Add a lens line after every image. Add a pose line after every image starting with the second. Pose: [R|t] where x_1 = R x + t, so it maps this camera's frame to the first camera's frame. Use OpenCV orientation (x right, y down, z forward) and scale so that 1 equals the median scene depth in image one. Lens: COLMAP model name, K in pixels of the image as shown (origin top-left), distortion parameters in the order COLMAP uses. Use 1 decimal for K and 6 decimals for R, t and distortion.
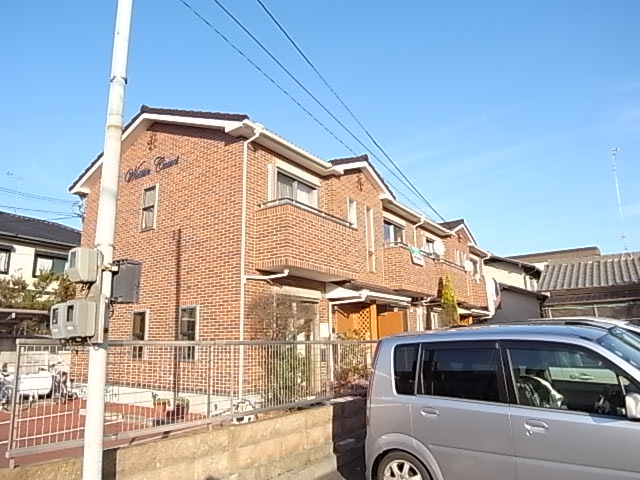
lens RADIAL K [[467.8, 0, 320.9], [0, 467.8, 238.8], [0, 0, 1]] dist [-0.064693, 0.004722]
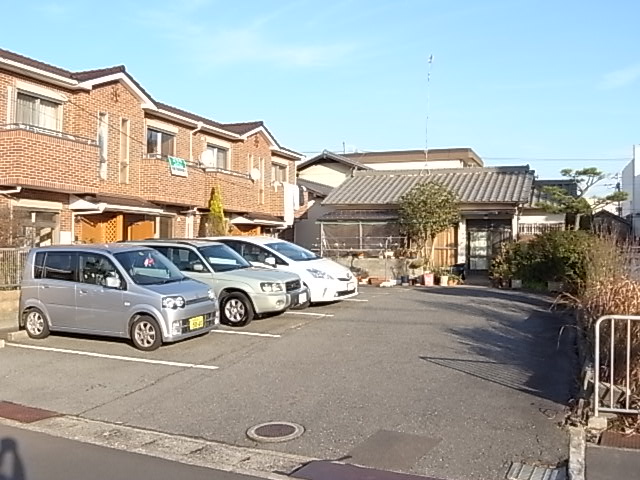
lens RADIAL K [[694.5, 0, 319.8], [0, 694.5, 243.8], [0, 0, 1]] dist [-0.088672, 0.000000]
pose [[0.979966, 0.027618, 0.197240, 0.246597], [-0.068372, 0.976805, 0.202924, -0.143334], [-0.187060, -0.212344, 0.959124, -0.598393]]
